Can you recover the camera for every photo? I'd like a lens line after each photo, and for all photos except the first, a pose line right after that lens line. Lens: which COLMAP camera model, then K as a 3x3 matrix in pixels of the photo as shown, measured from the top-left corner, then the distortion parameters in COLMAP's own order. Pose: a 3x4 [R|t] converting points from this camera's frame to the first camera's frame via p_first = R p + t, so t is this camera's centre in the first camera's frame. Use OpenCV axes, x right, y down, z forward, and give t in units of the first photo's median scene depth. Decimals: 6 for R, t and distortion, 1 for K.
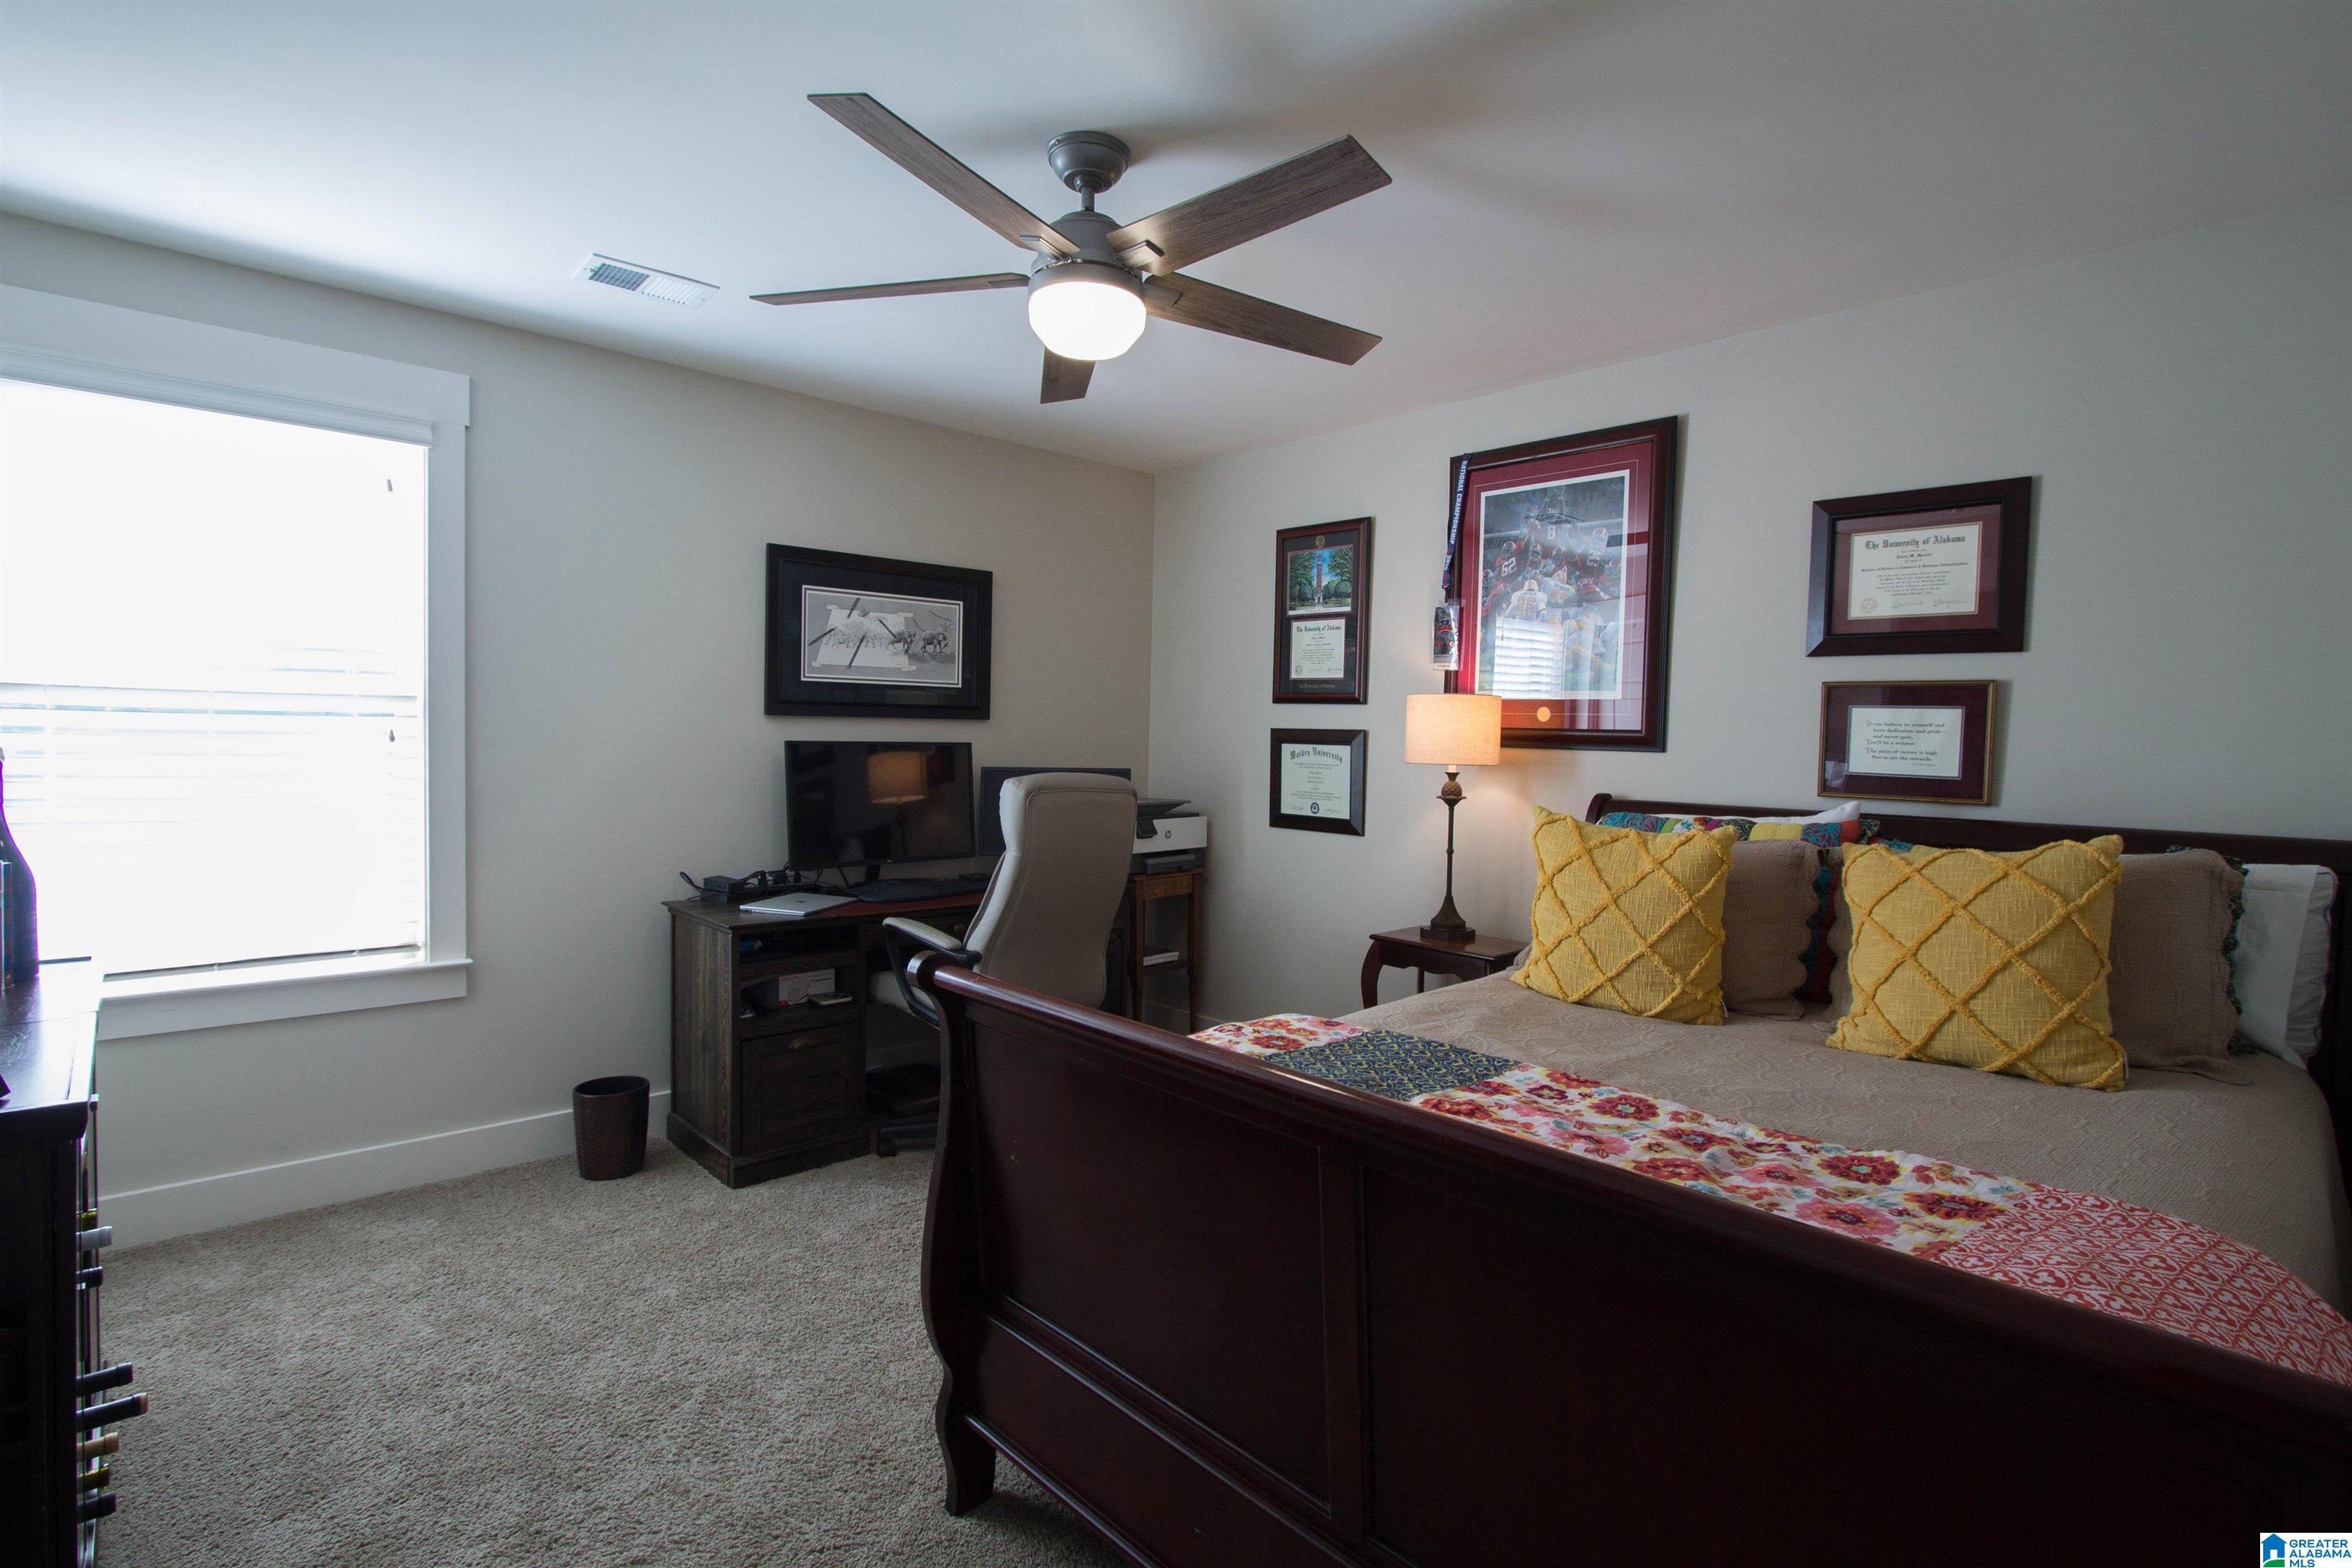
lens RADIAL K [[1112.7, 0, 1188.3], [0, 1112.7, 776.9], [0, 0, 1]] dist [-0.032441, 0.012417]
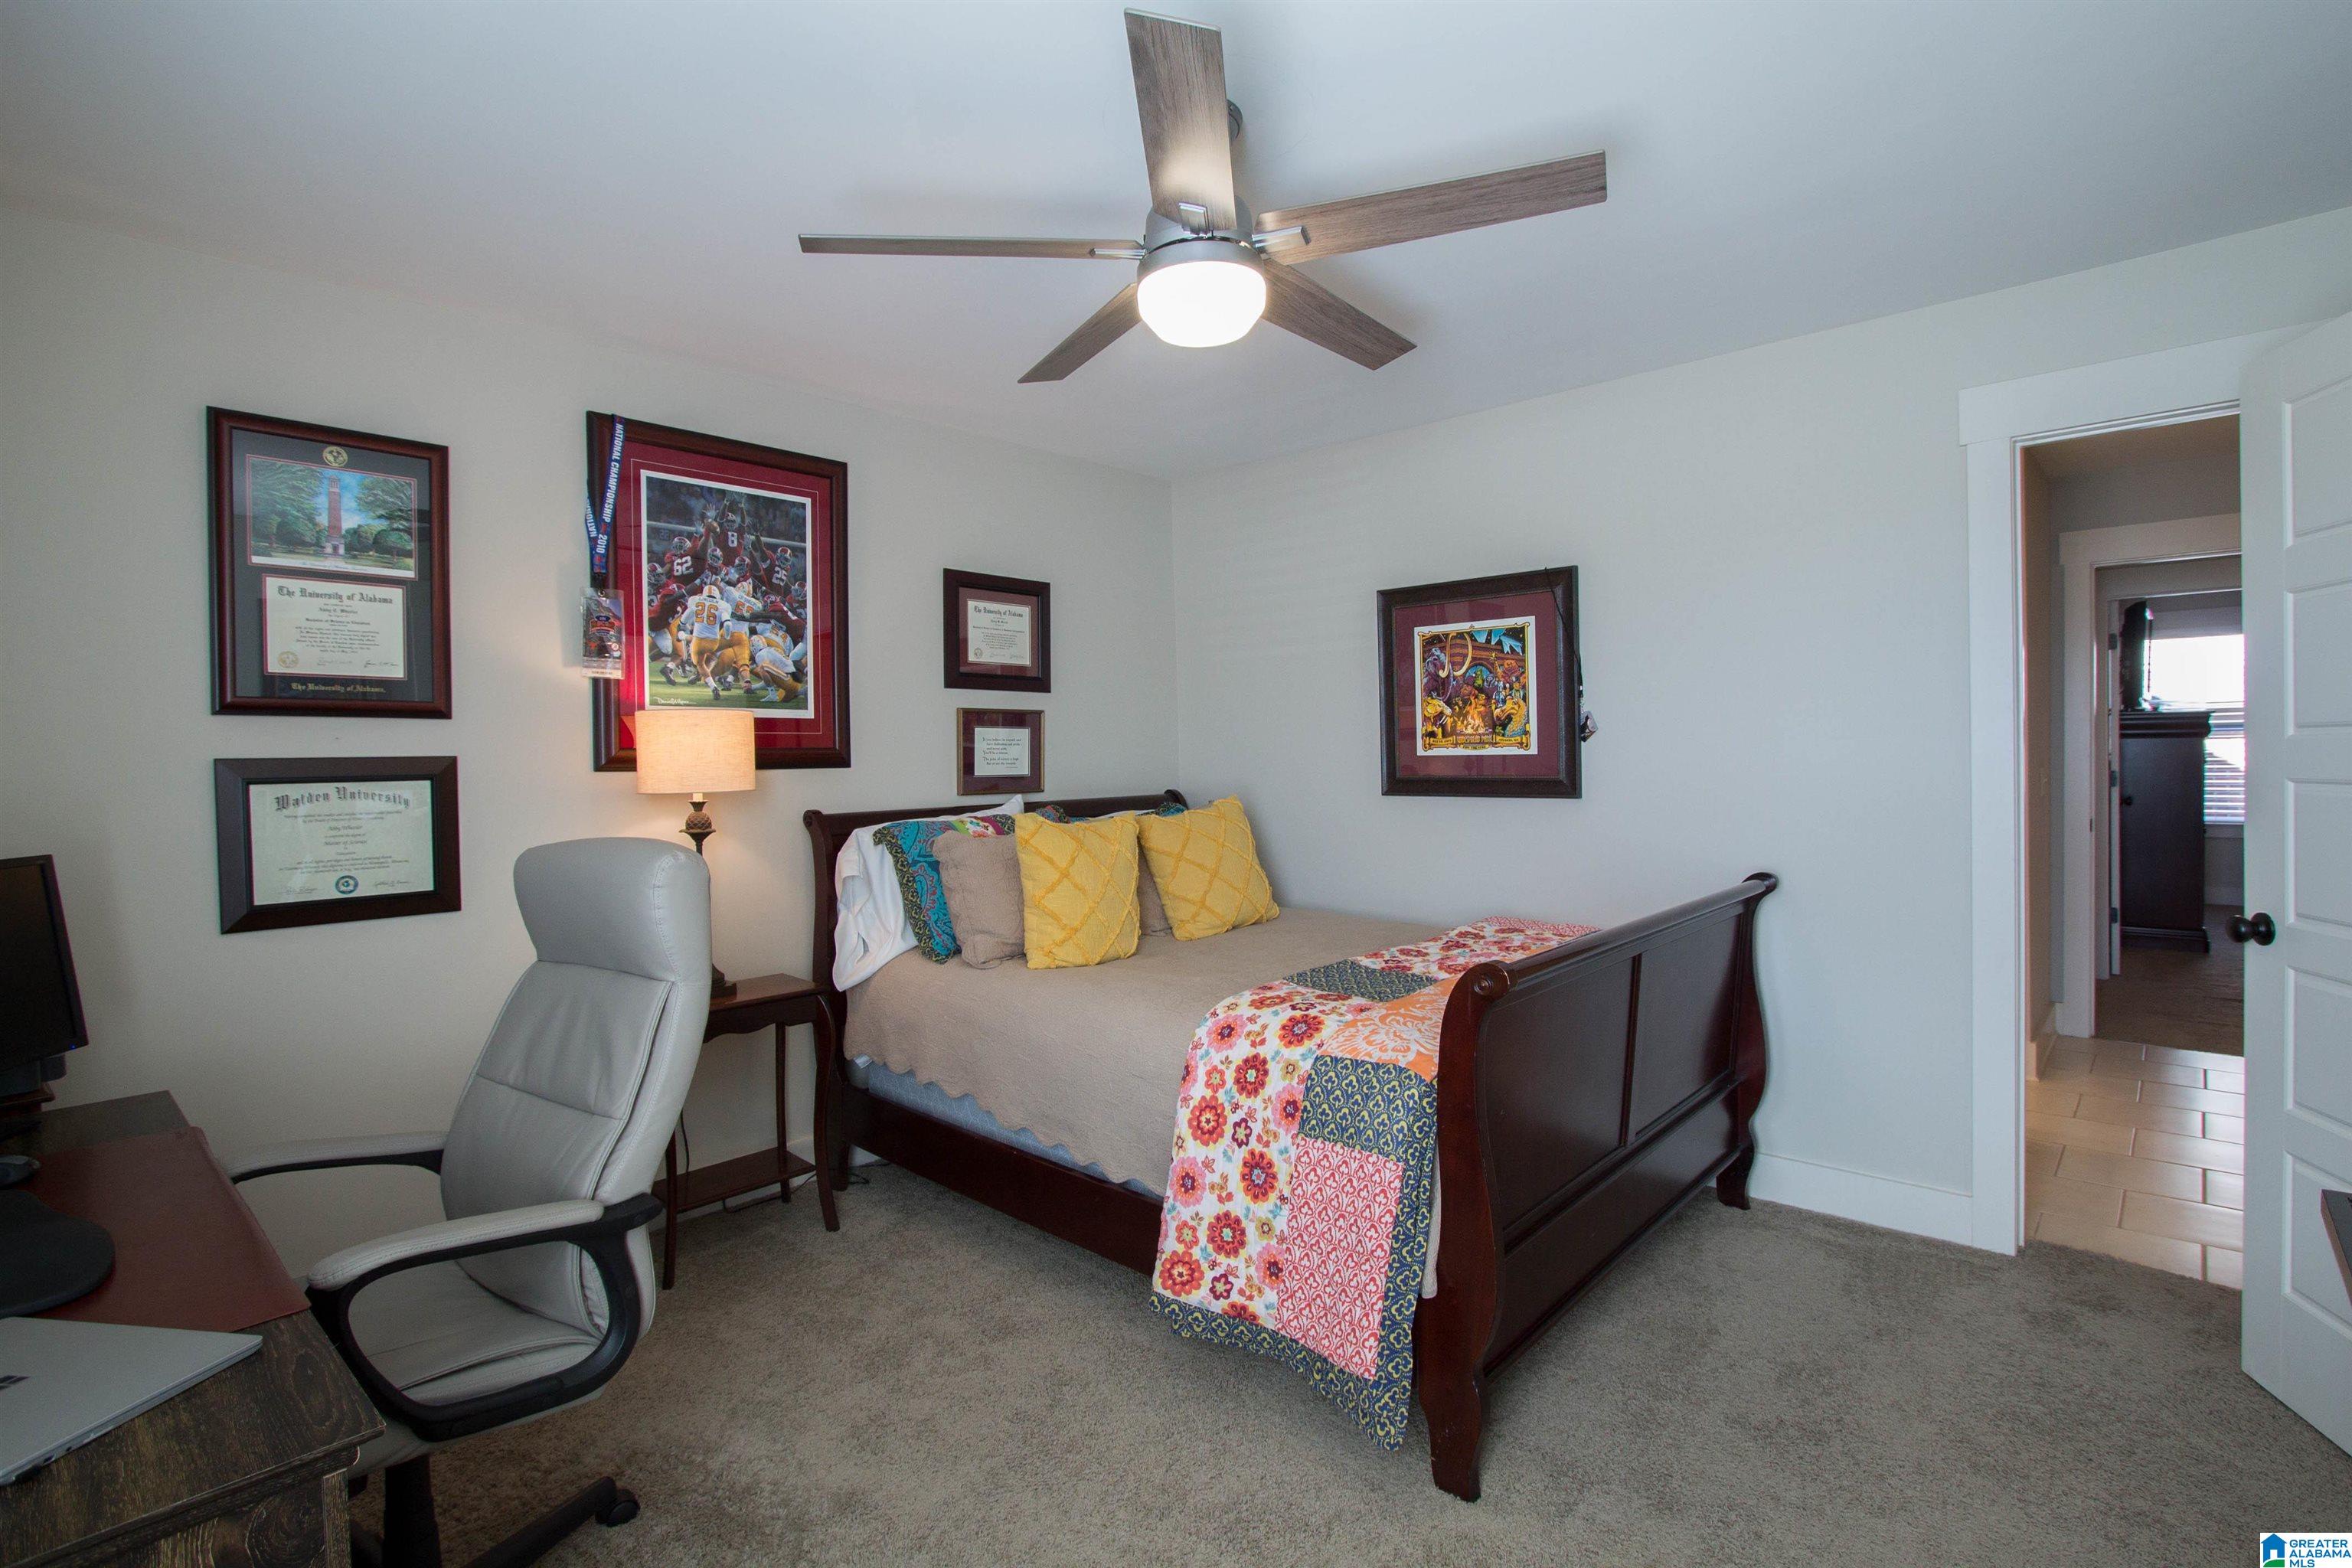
lens RADIAL K [[1112.7, 0, 1188.3], [0, 1112.7, 776.9], [0, 0, 1]] dist [-0.032441, 0.012417]
pose [[-0.080295, -0.046326, 0.995694, -0.611096], [0.049400, 0.997507, 0.050394, -0.045489], [-0.995546, 0.053234, -0.077806, 0.662331]]
